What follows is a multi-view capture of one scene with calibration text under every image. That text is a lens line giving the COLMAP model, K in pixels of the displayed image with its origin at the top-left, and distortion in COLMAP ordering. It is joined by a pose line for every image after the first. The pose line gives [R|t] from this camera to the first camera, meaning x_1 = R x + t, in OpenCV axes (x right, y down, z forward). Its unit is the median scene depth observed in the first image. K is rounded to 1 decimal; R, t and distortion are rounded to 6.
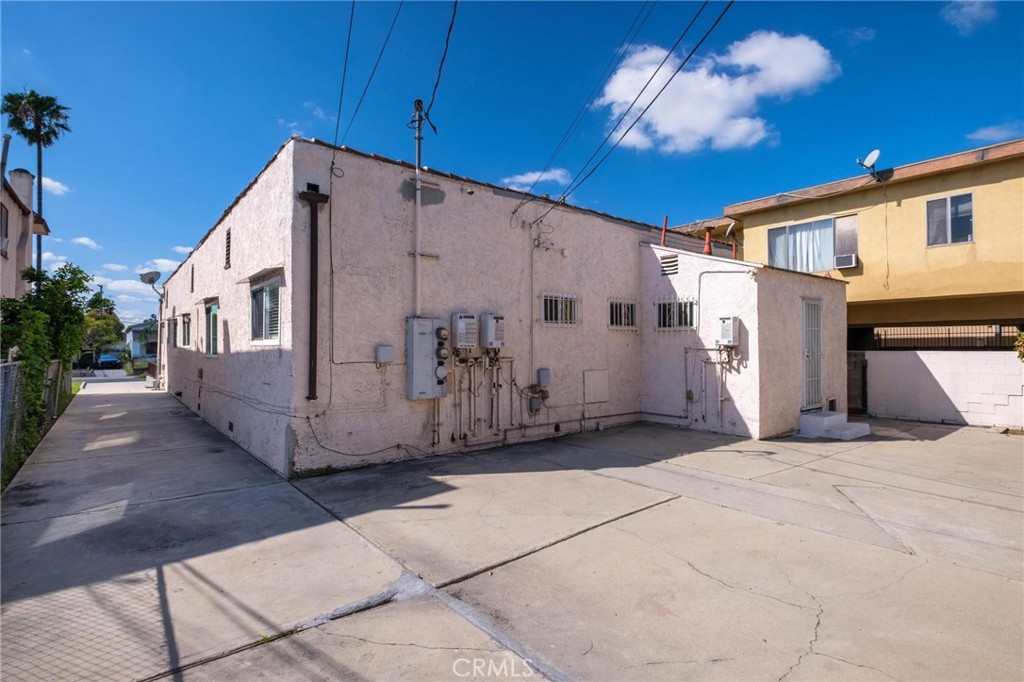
lens RADIAL K [[514.7, 0, 508.9], [0, 514.7, 339.7], [0, 0, 1]] dist [-0.004531, 0.001019]
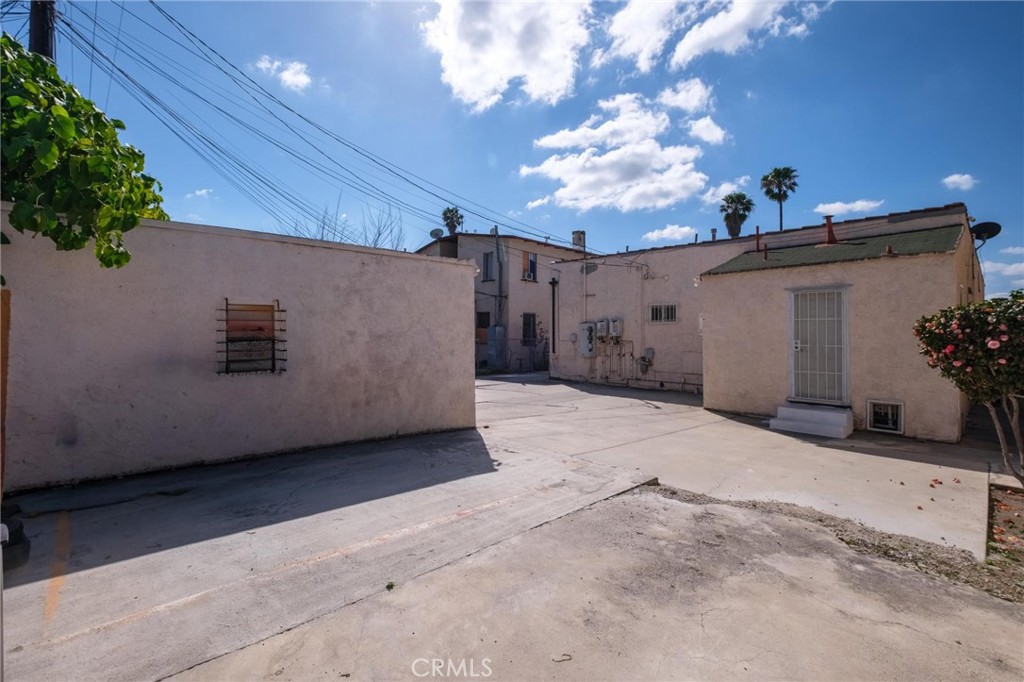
lens RADIAL K [[461.5, 0, 512.9], [0, 461.5, 336.2], [0, 0, 1]] dist [-0.000131, -0.000001]
pose [[0.067461, 0.010114, -0.997671, 1.634553], [0.009504, 0.999897, 0.010779, -0.005819], [0.997677, -0.010209, 0.067358, 0.447316]]
